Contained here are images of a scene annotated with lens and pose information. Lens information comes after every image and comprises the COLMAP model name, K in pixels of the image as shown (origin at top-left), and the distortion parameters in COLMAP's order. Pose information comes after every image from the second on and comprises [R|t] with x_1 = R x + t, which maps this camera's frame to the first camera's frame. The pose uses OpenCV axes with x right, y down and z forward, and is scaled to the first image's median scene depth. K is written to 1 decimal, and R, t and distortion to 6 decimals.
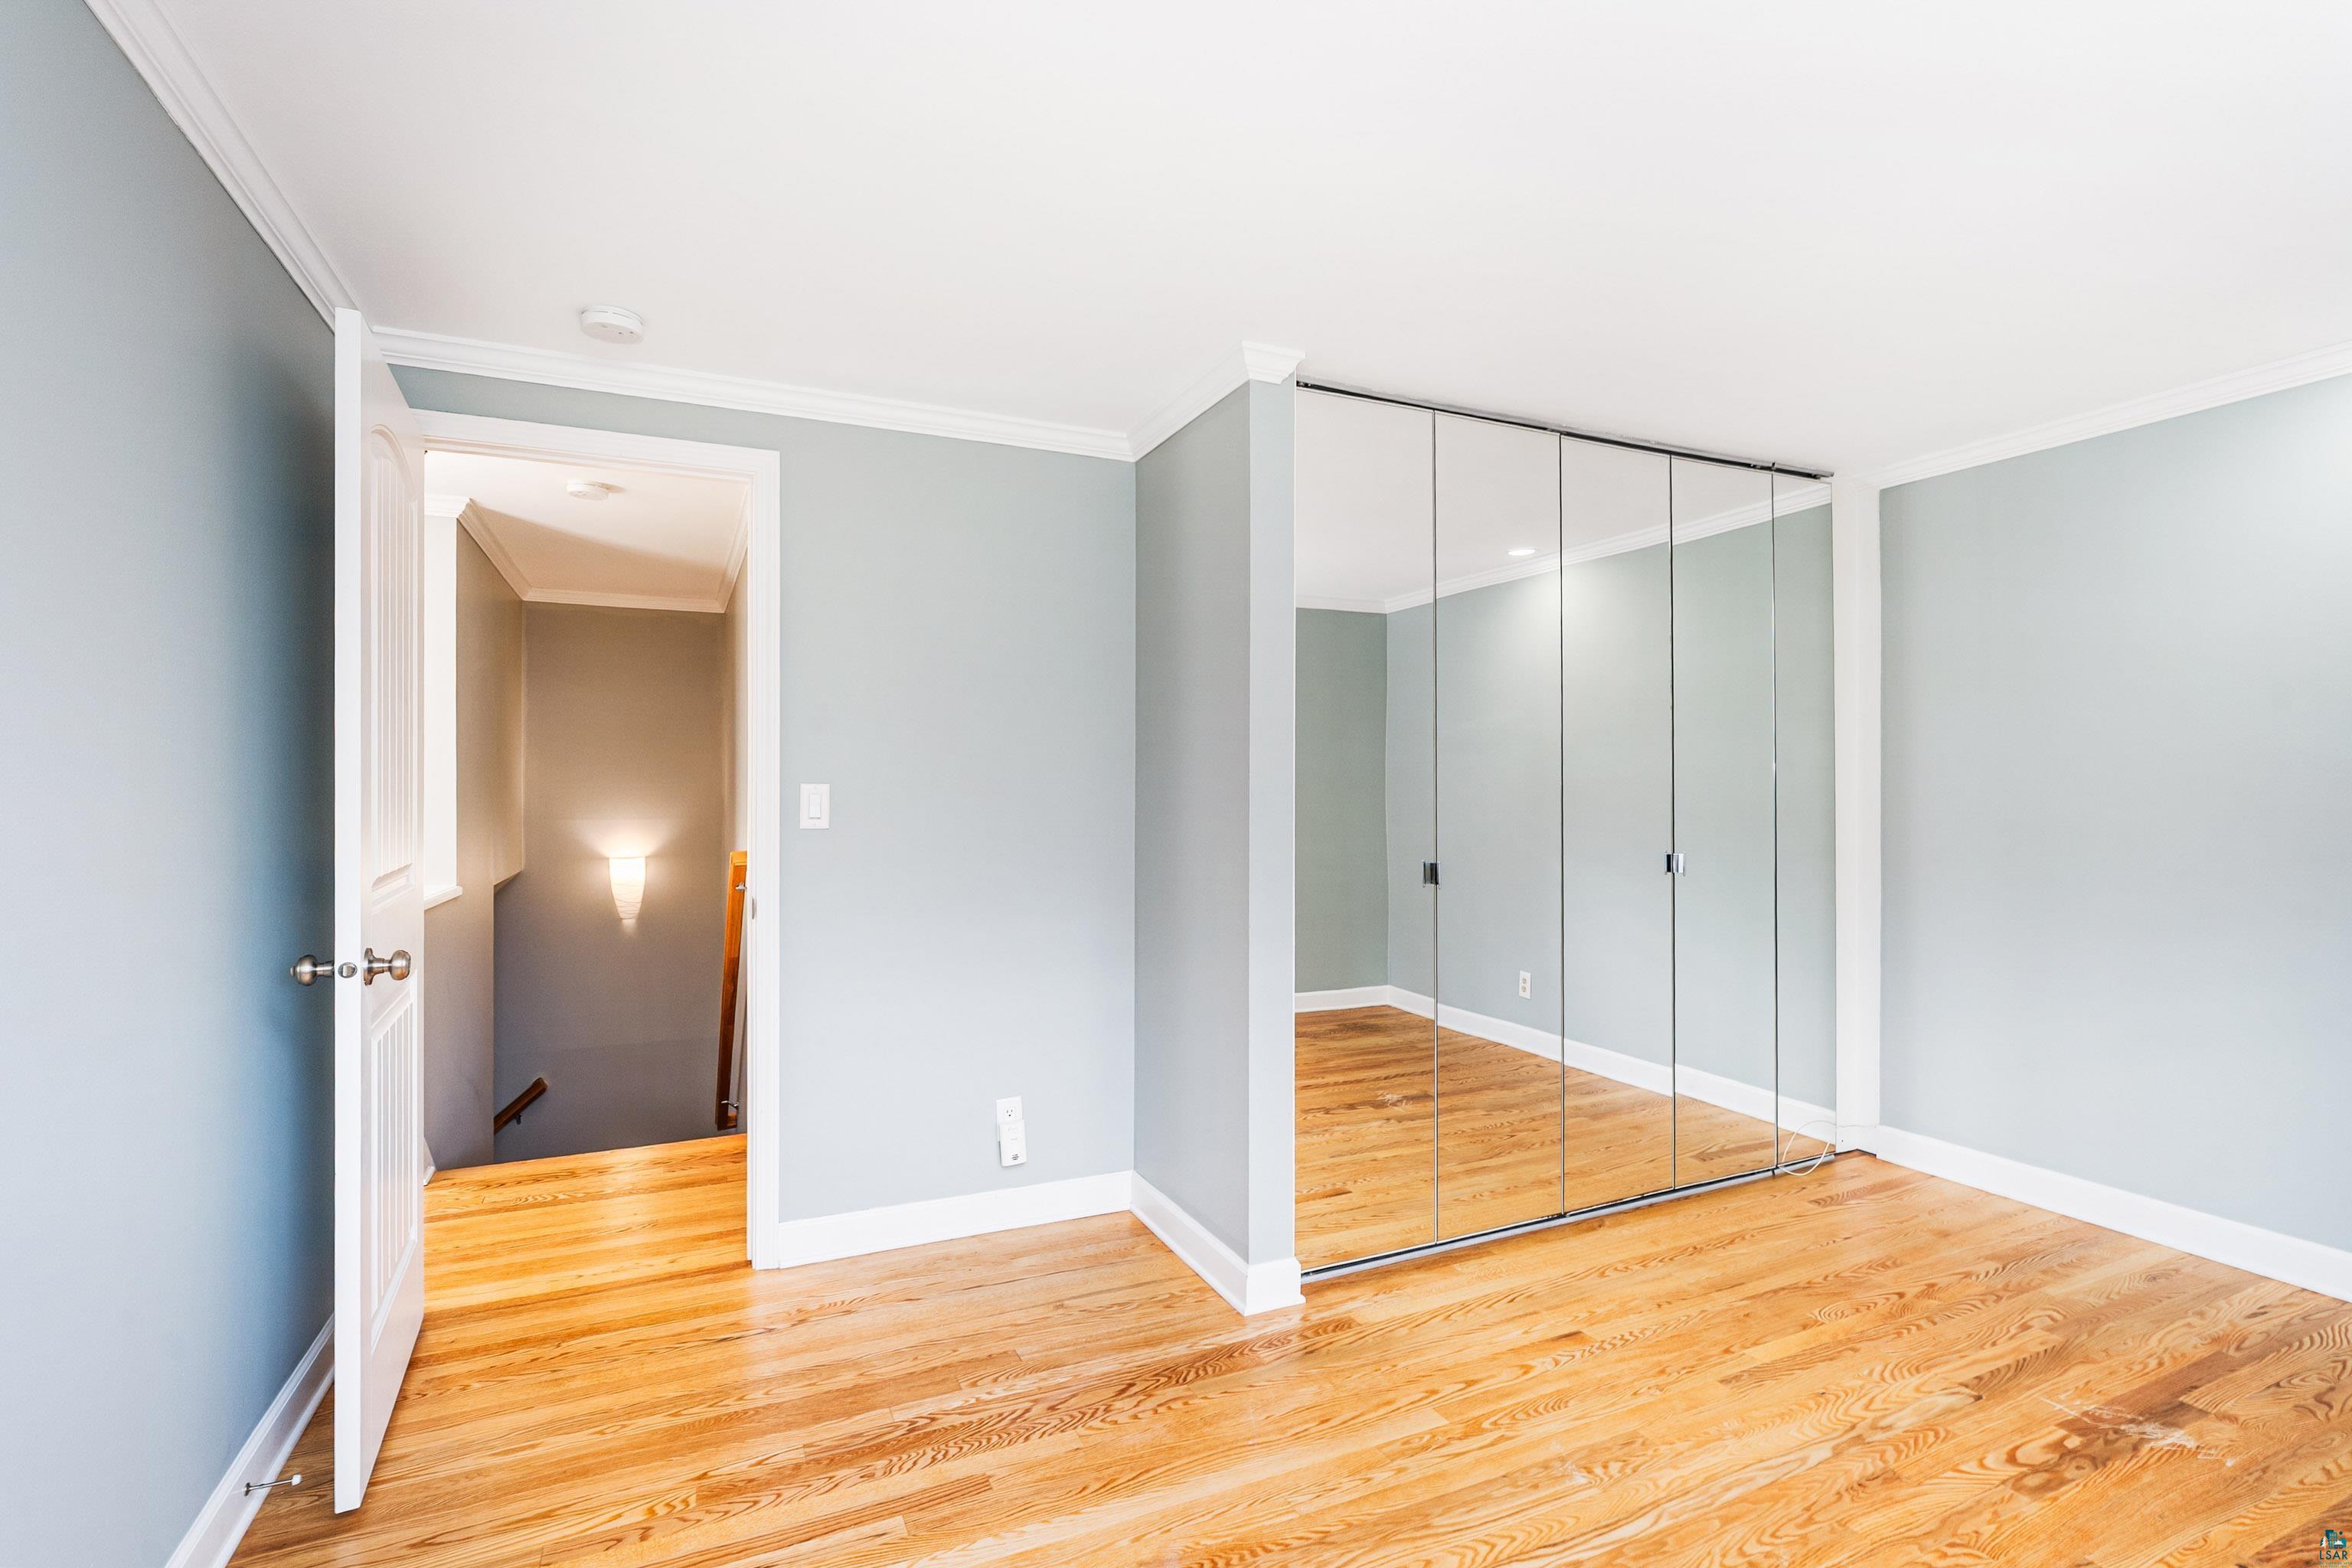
lens RADIAL K [[1100.3, 0, 1168.0], [0, 1100.3, 783.5], [0, 0, 1]] dist [-0.003846, 0.000138]
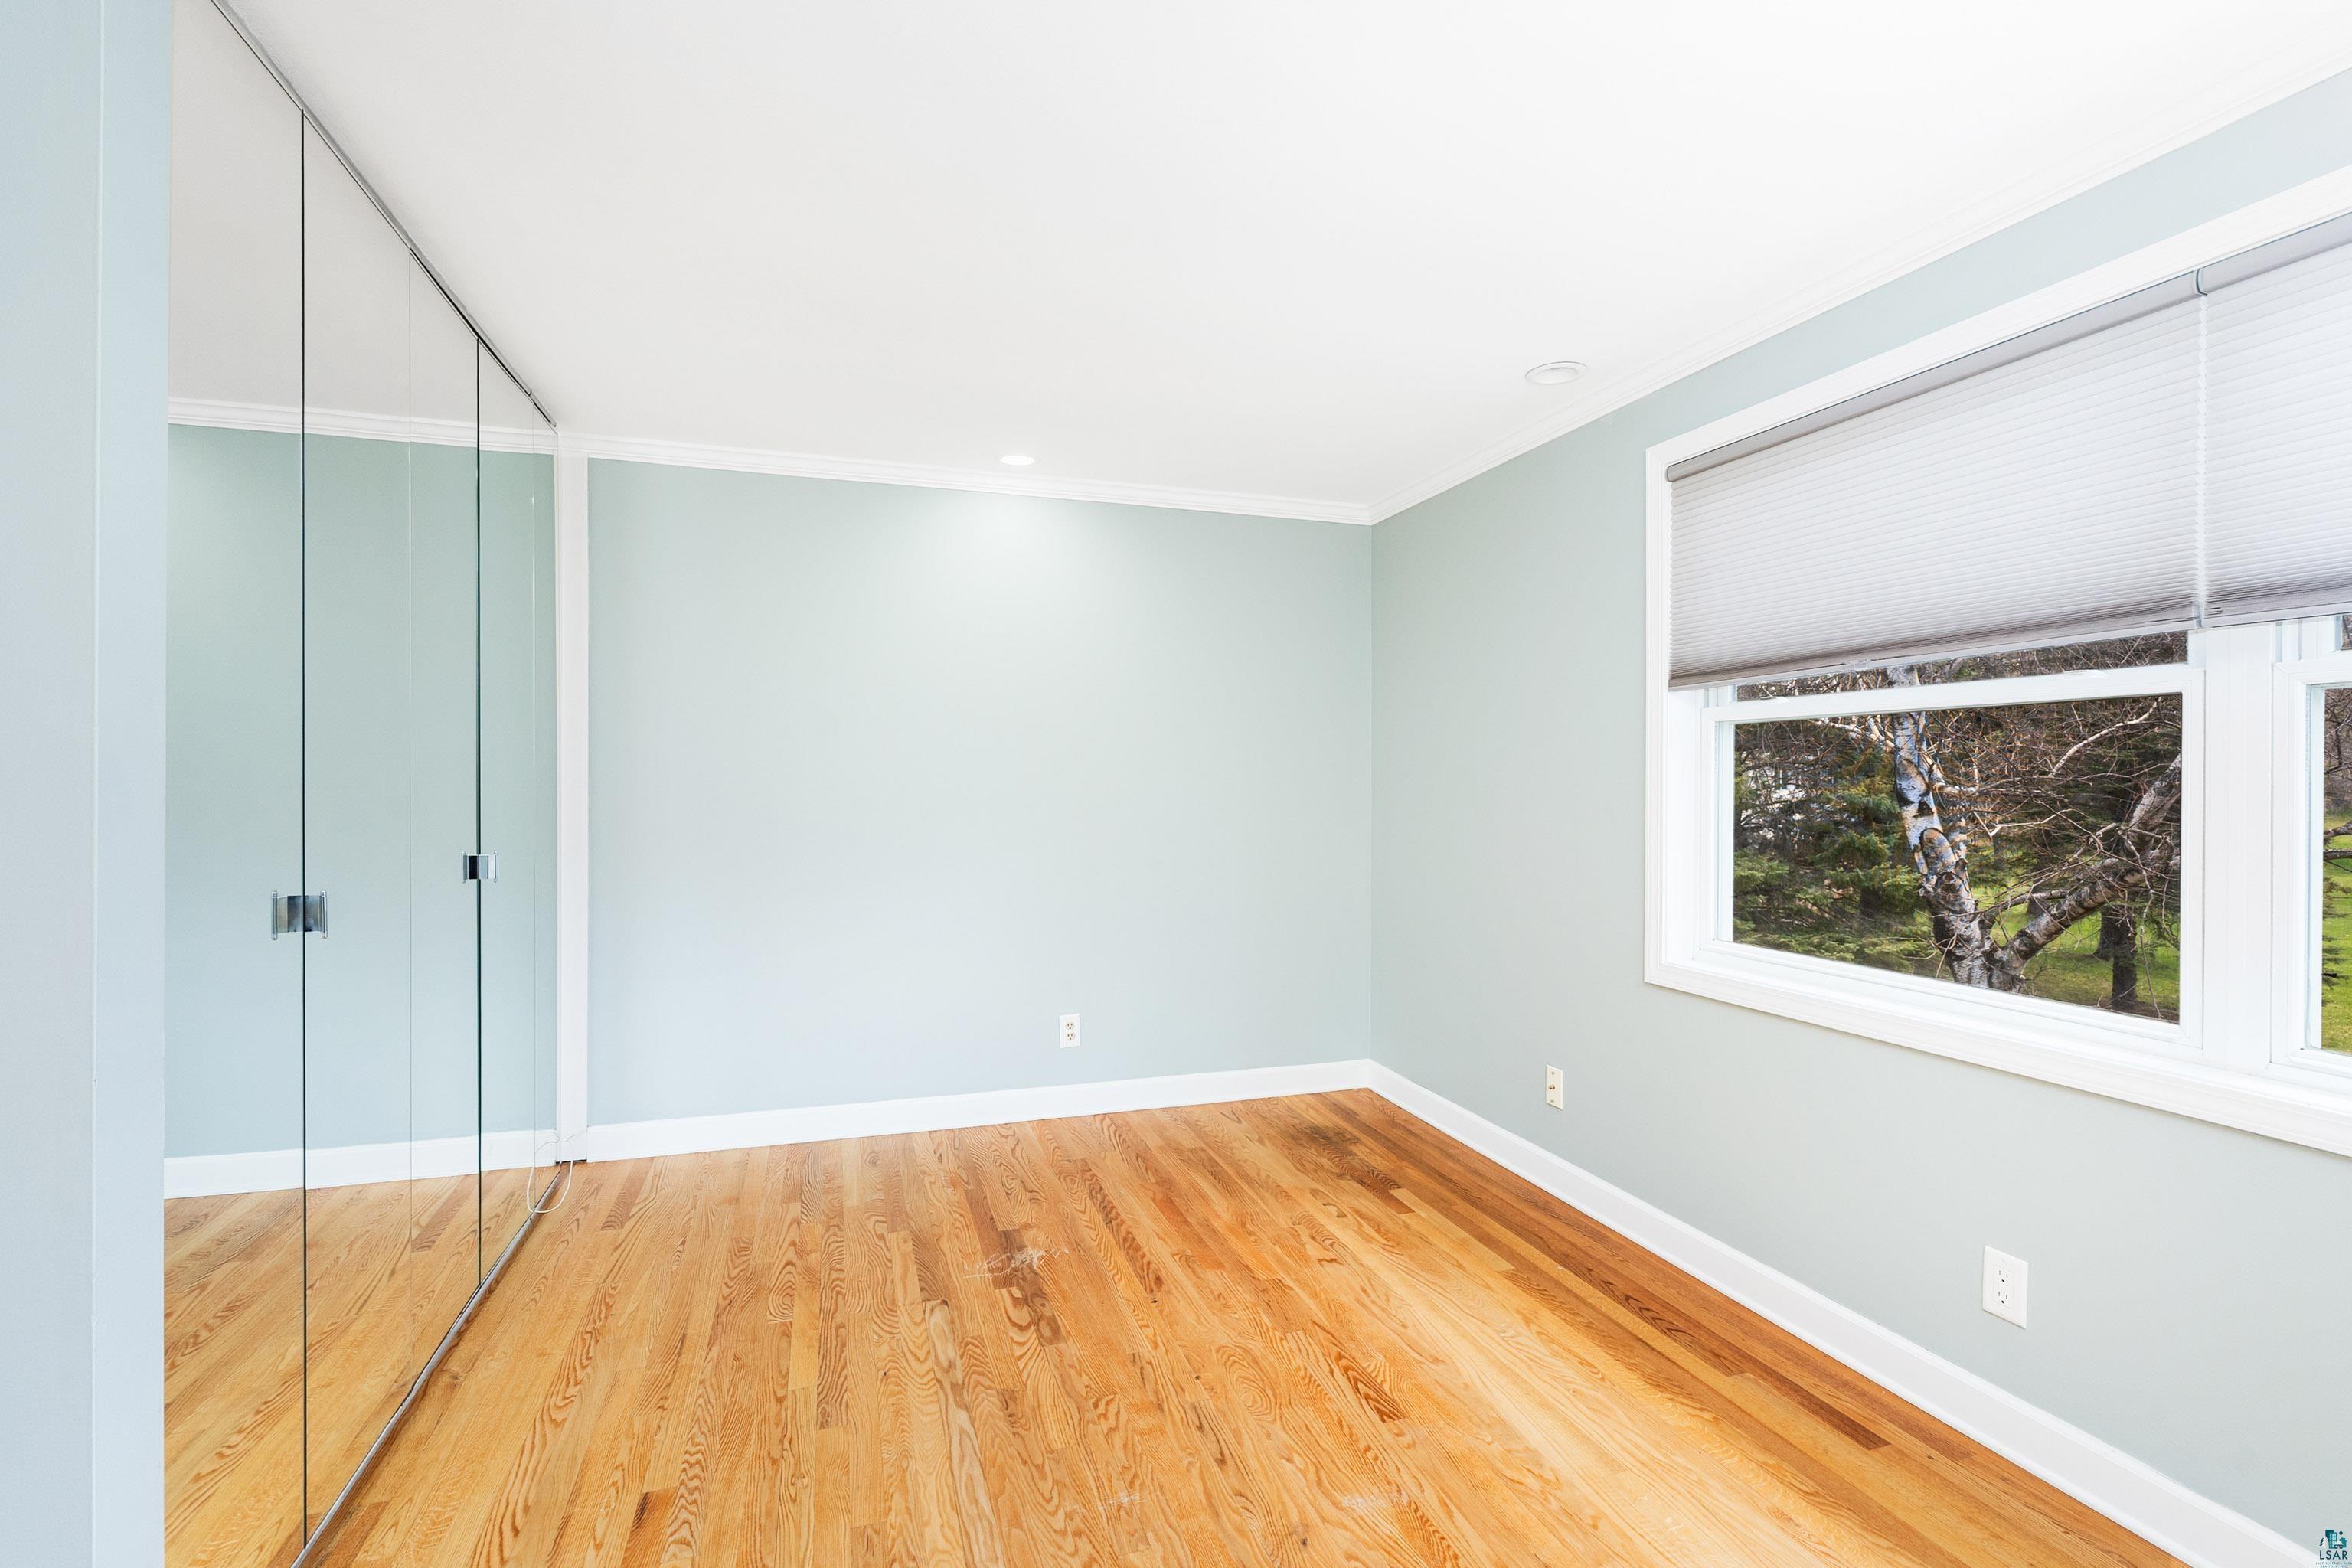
lens RADIAL K [[1100.3, 0, 1168.0], [0, 1100.3, 783.5], [0, 0, 1]] dist [-0.003846, 0.000138]
pose [[0.103799, -0.002112, 0.994596, -0.344713], [-0.007735, 0.999966, 0.002931, 0.018450], [-0.994568, -0.007997, 0.103779, 0.622647]]
